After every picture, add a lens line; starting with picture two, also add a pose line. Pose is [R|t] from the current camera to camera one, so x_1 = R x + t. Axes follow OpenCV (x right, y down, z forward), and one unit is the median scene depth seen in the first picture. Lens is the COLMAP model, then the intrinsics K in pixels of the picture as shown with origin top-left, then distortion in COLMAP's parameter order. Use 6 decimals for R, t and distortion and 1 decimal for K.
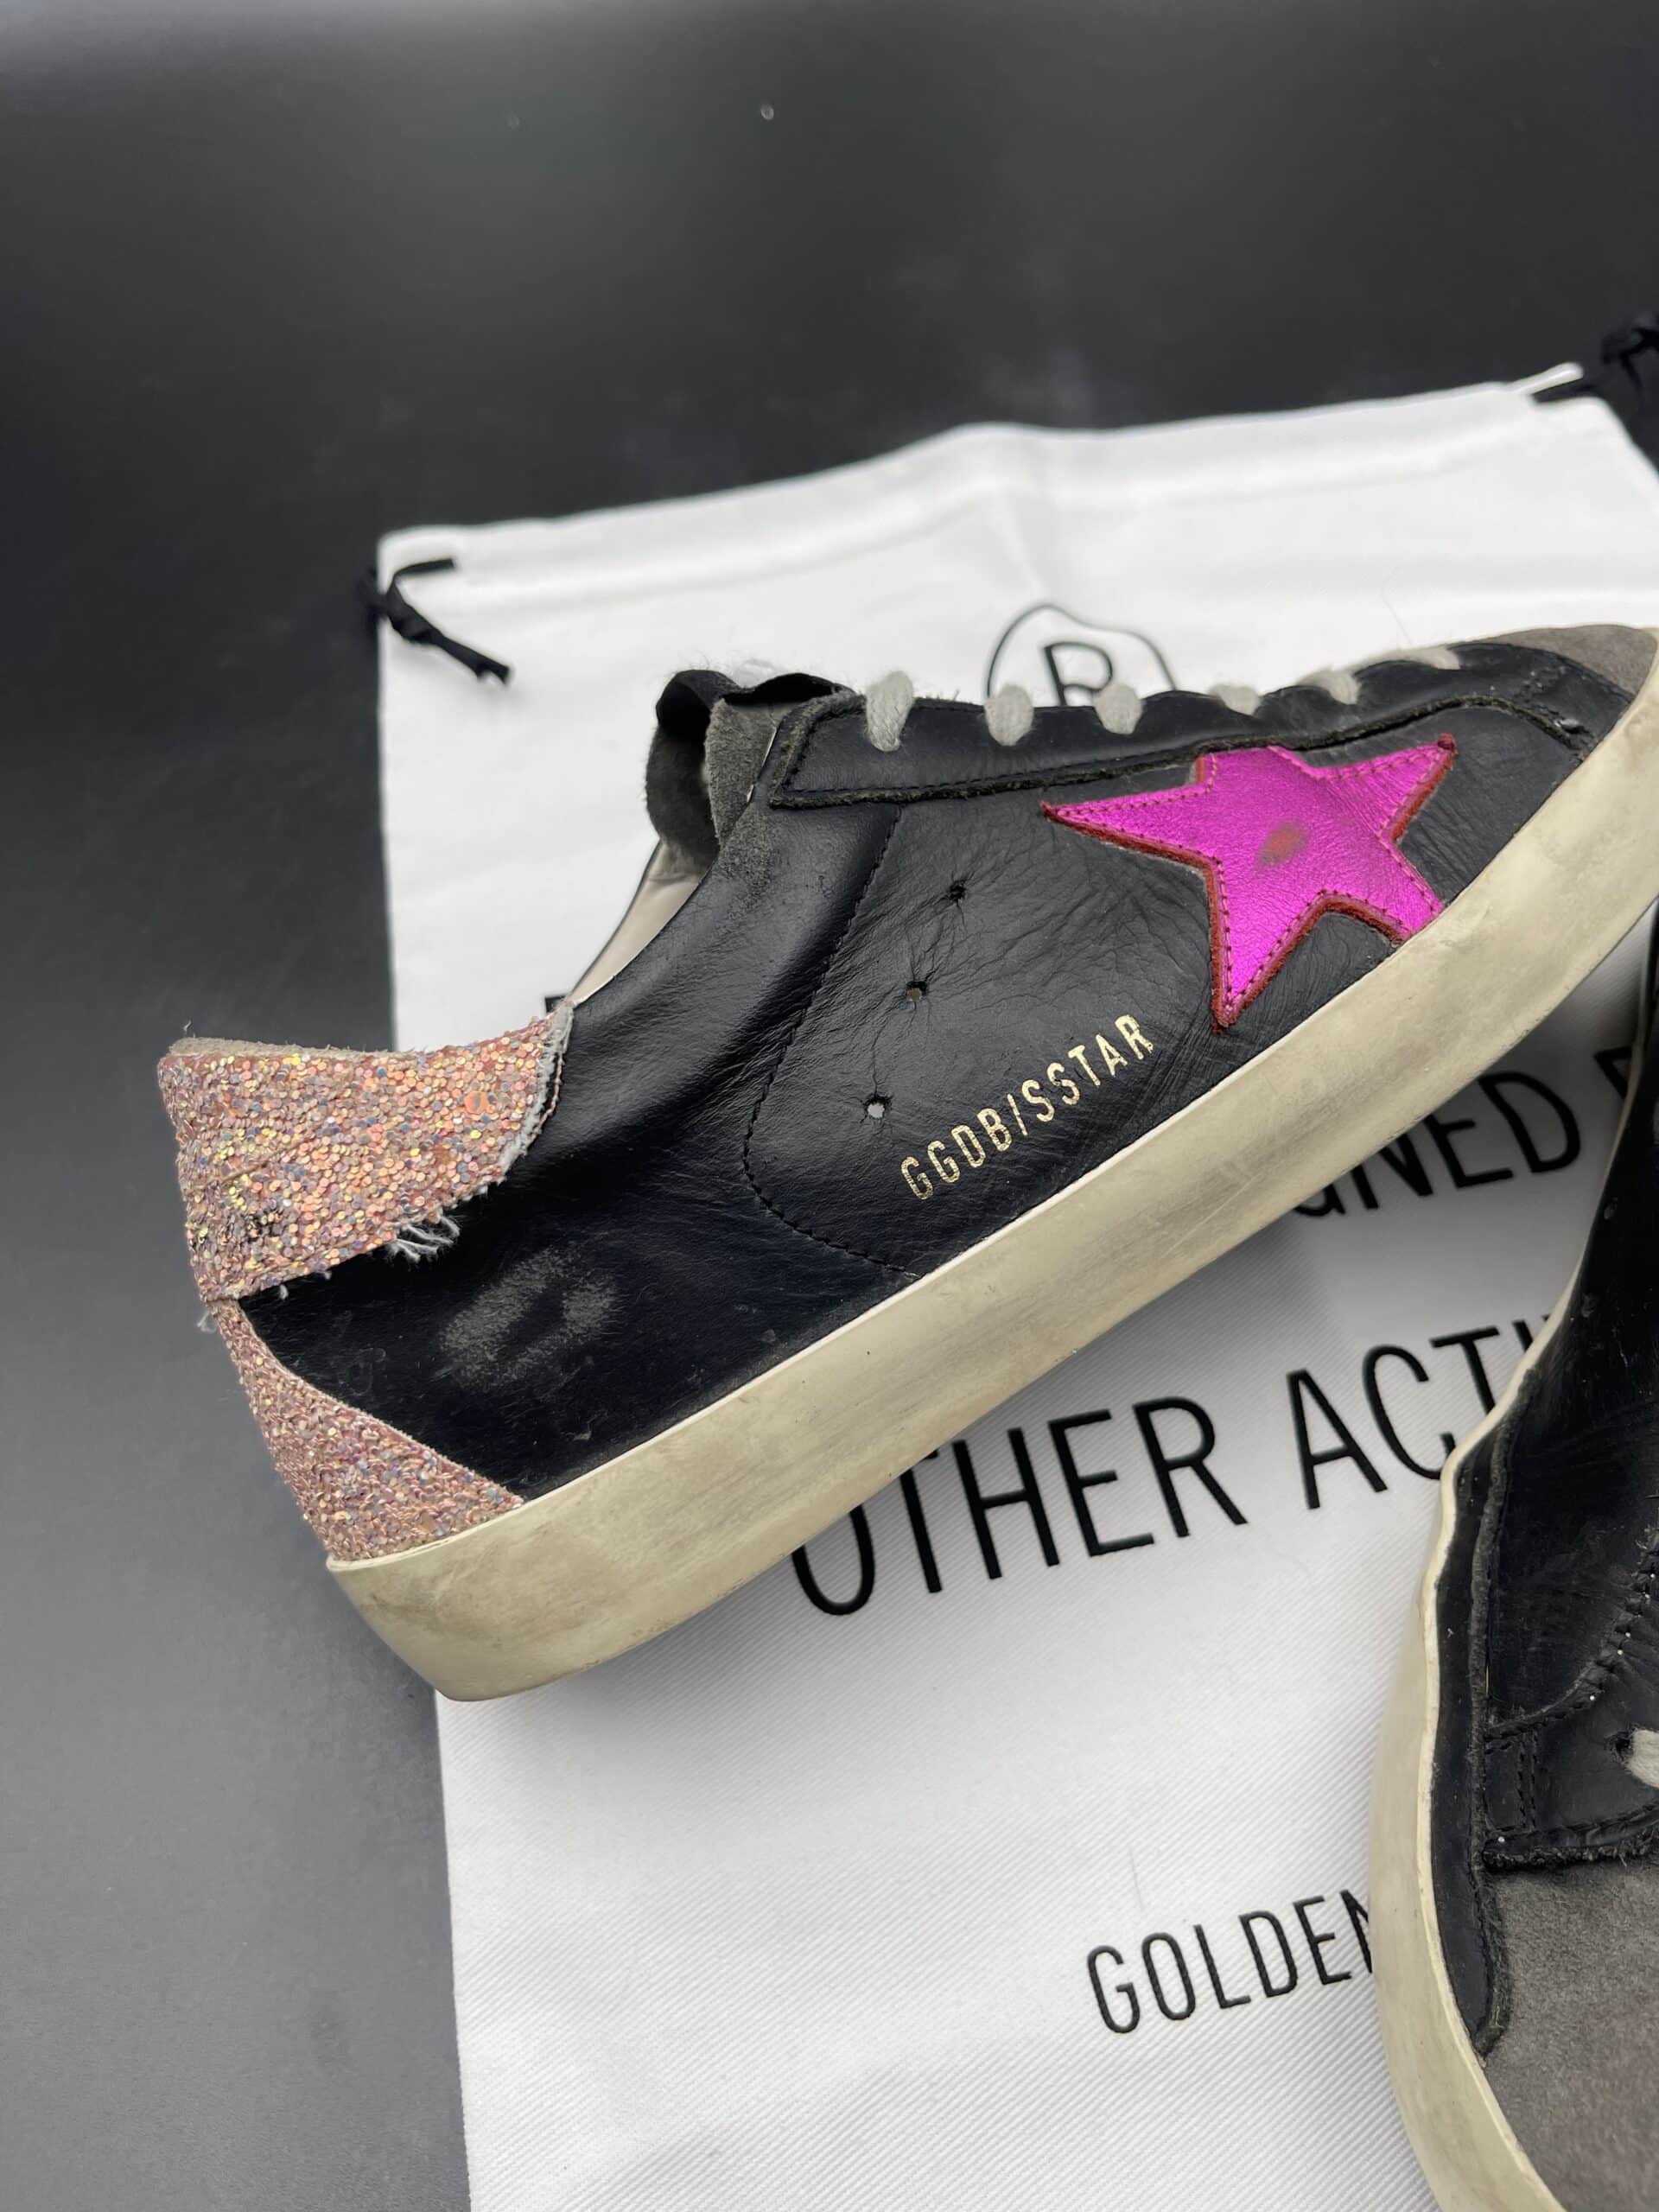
lens RADIAL K [[1759.9, 0, 801.0], [0, 1759.9, 1083.7], [0, 0, 1]] dist [0.007609, -0.061428]
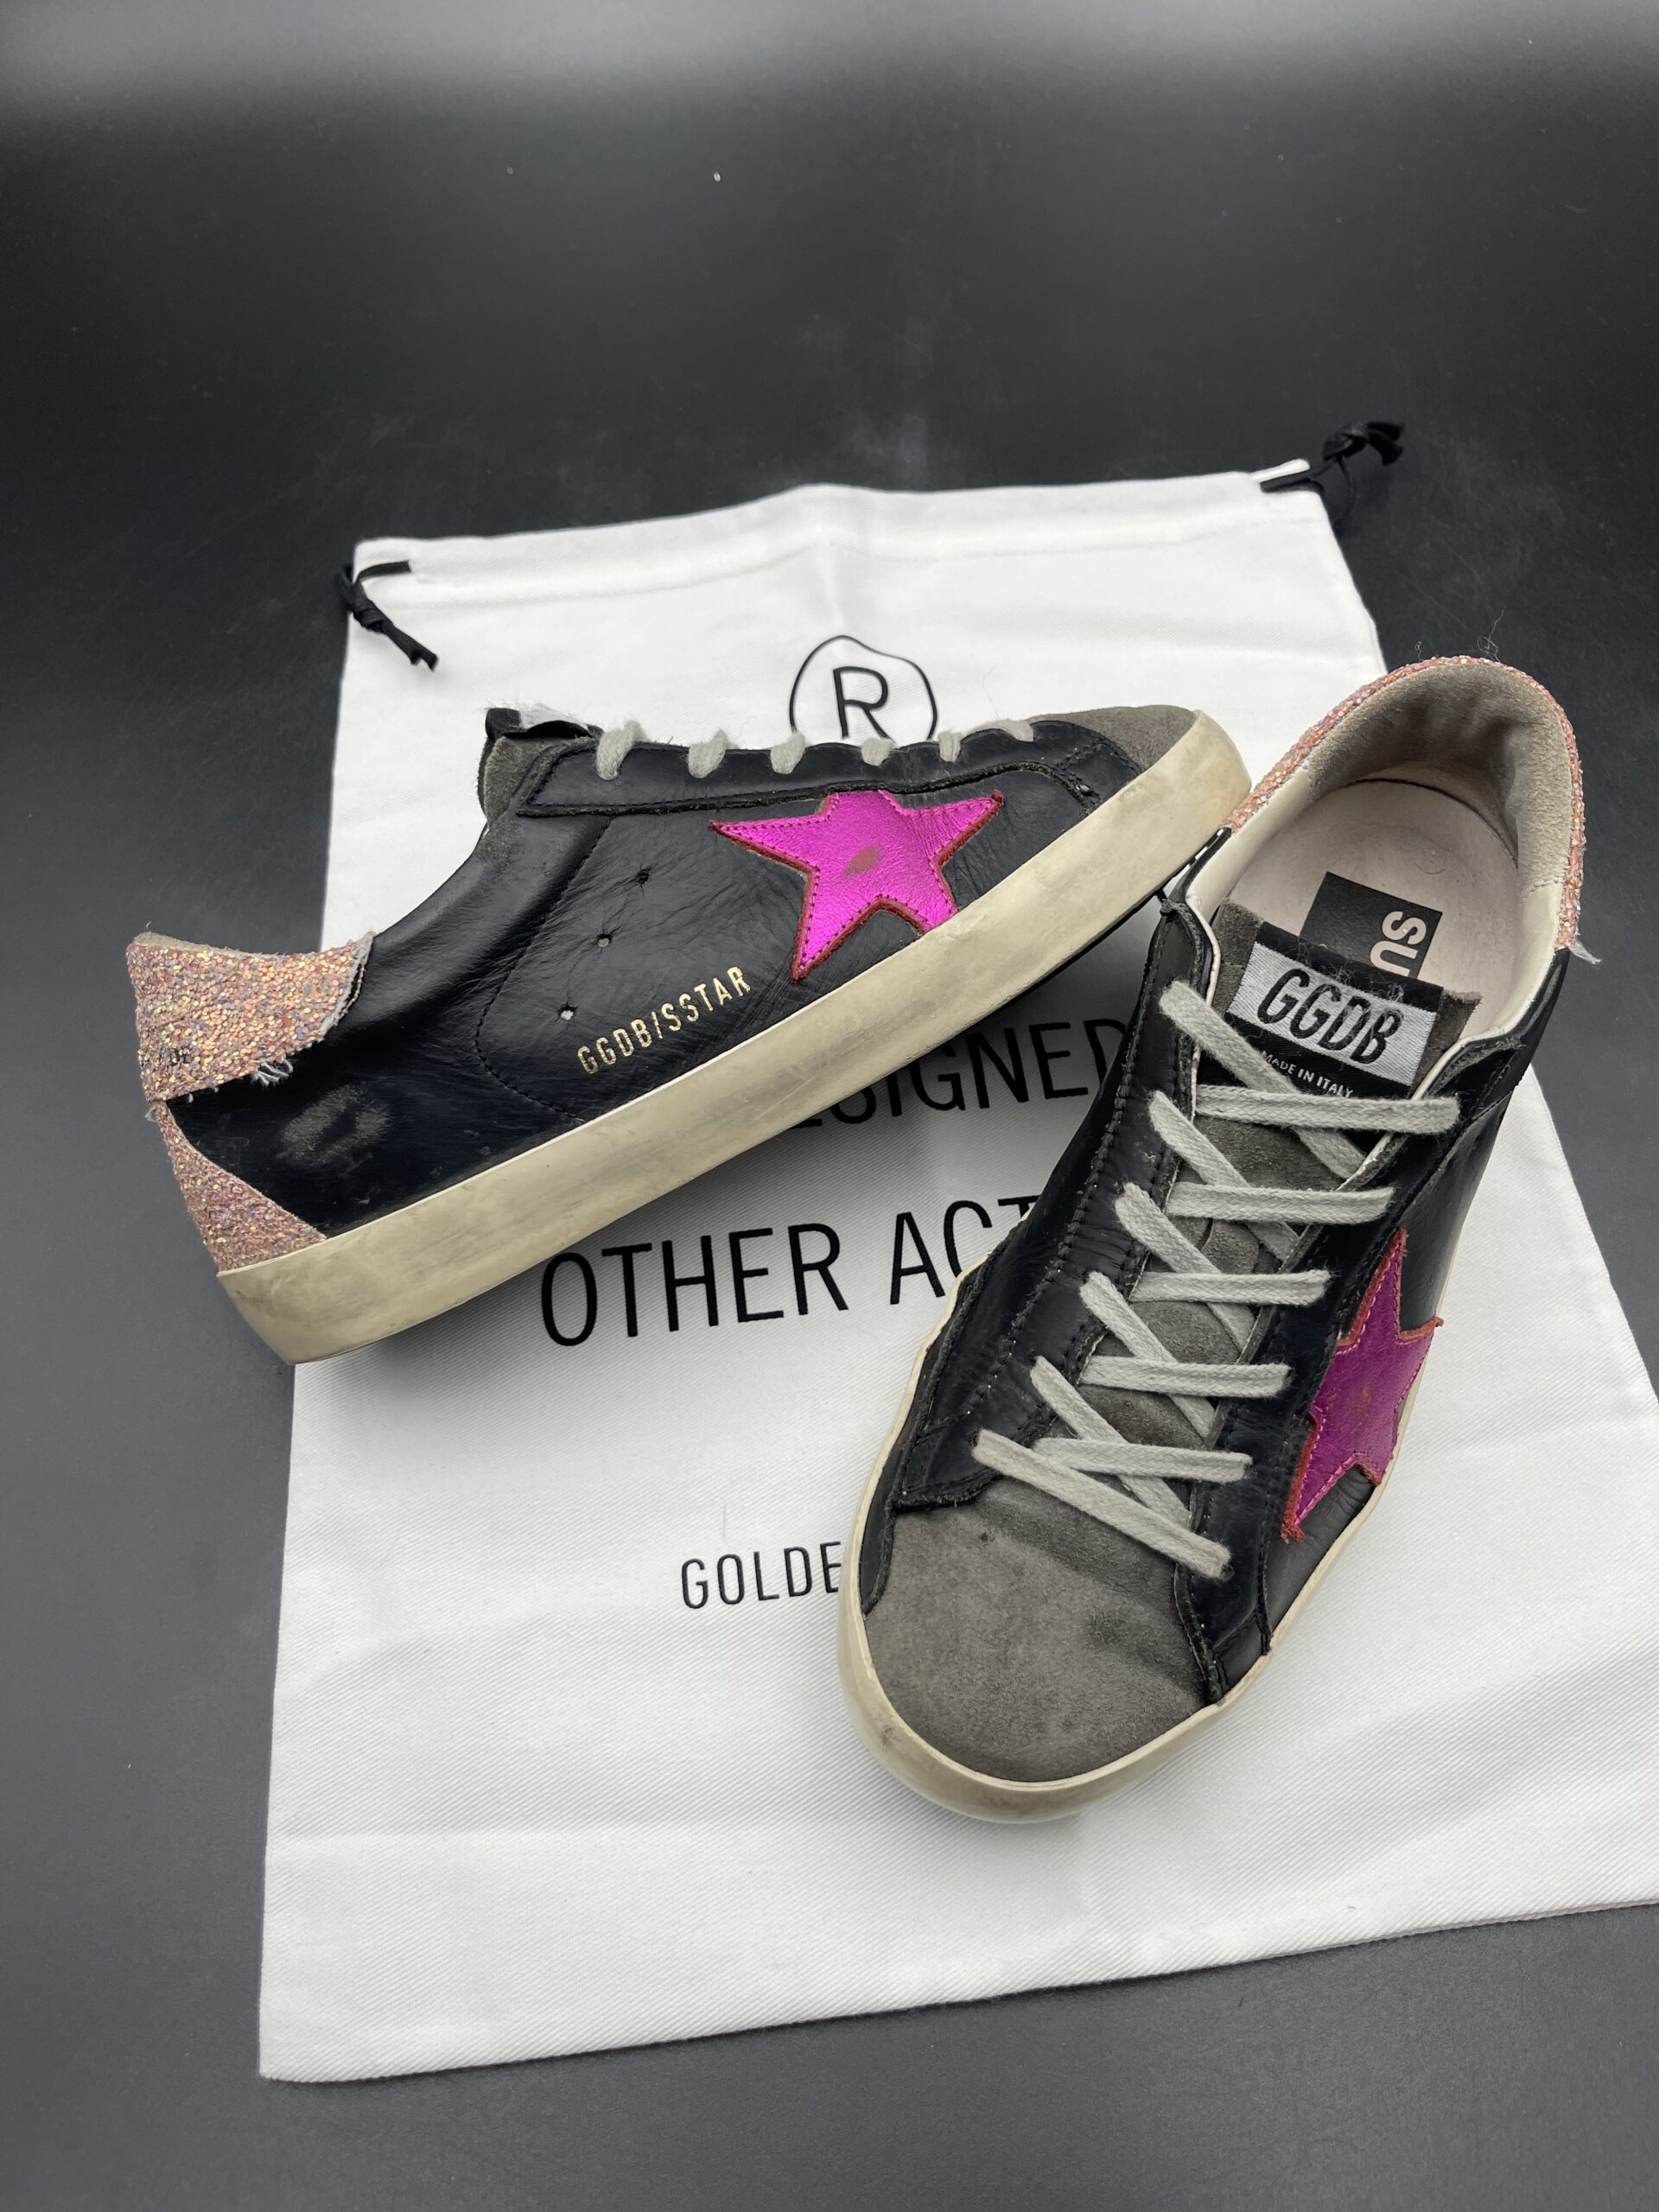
lens RADIAL K [[1759.9, 0, 830.8], [0, 1759.9, 1077.9], [0, 0, 1]] dist [0.007609, -0.061428]
pose [[0.996185, 0.080944, -0.032617, 0.311048], [-0.078429, 0.994305, 0.072151, -0.056833], [0.038271, -0.069318, 0.996860, -0.530401]]
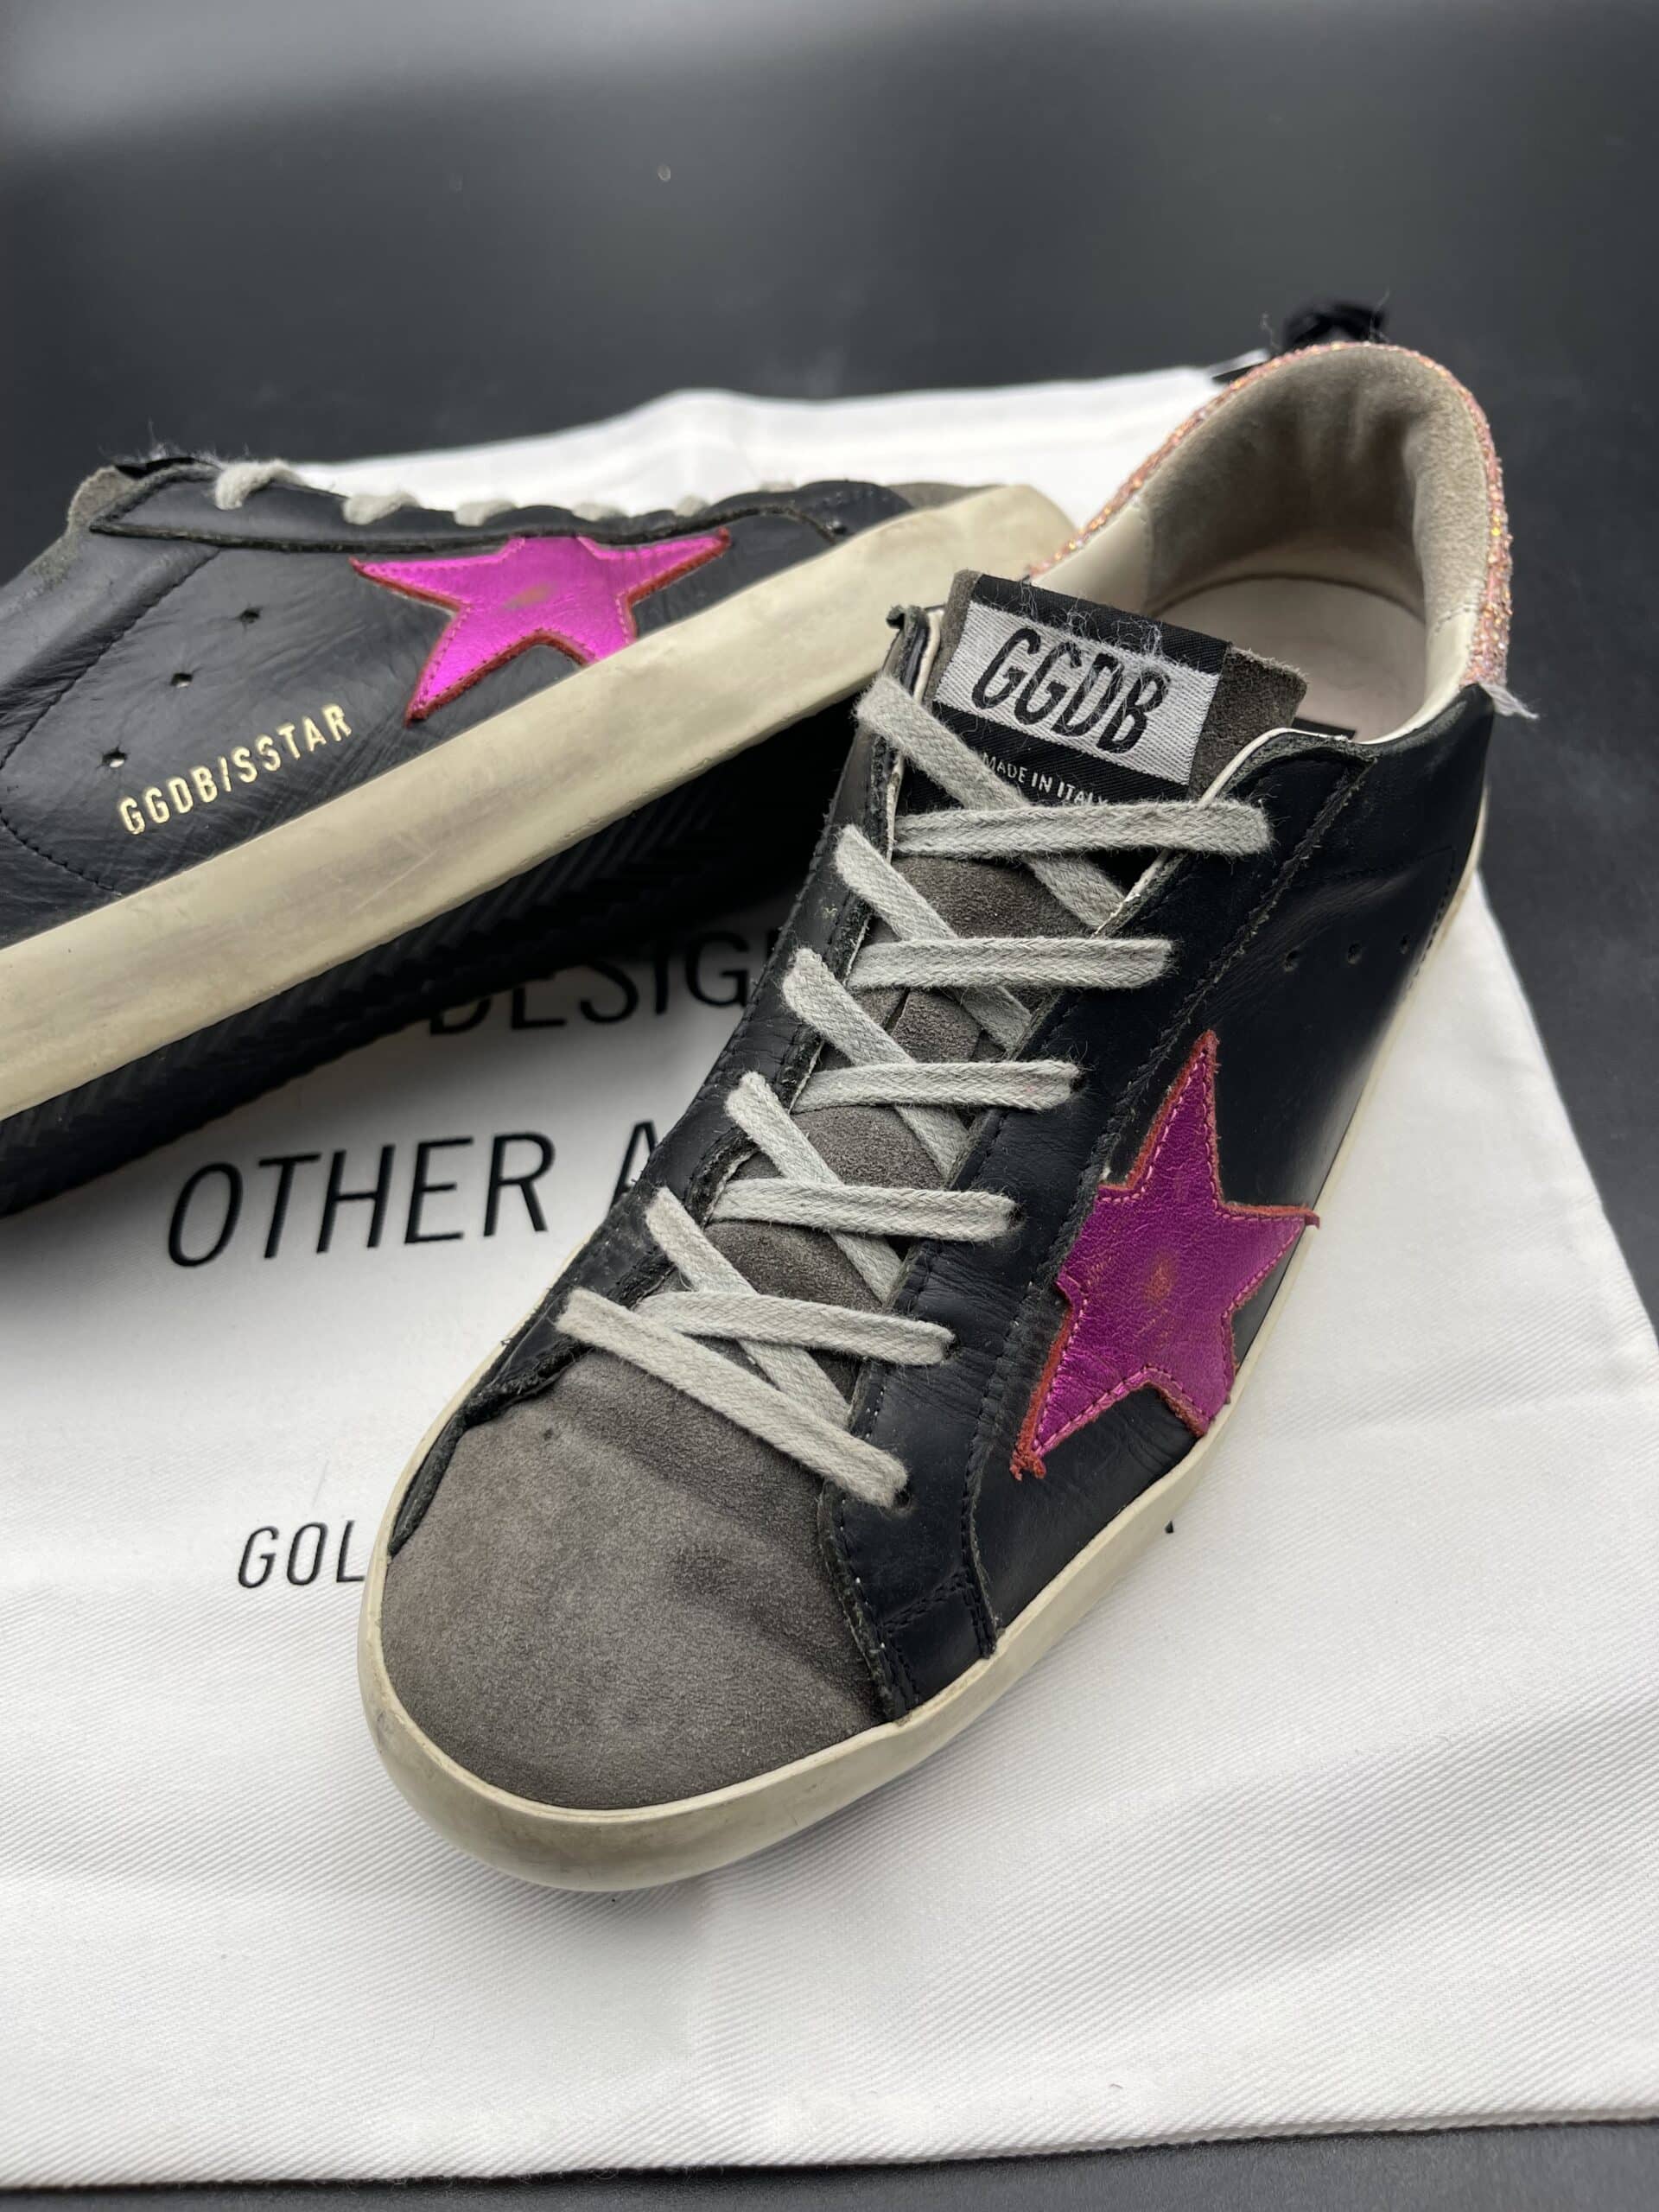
lens RADIAL K [[1759.9, 0, 806.6], [0, 1759.9, 1091.9], [0, 0, 1]] dist [0.007609, -0.061428]
pose [[0.979565, 0.086735, -0.181464, 0.700191], [-0.103337, 0.991084, -0.084109, 0.273470], [0.172551, 0.101142, 0.979794, -0.087049]]
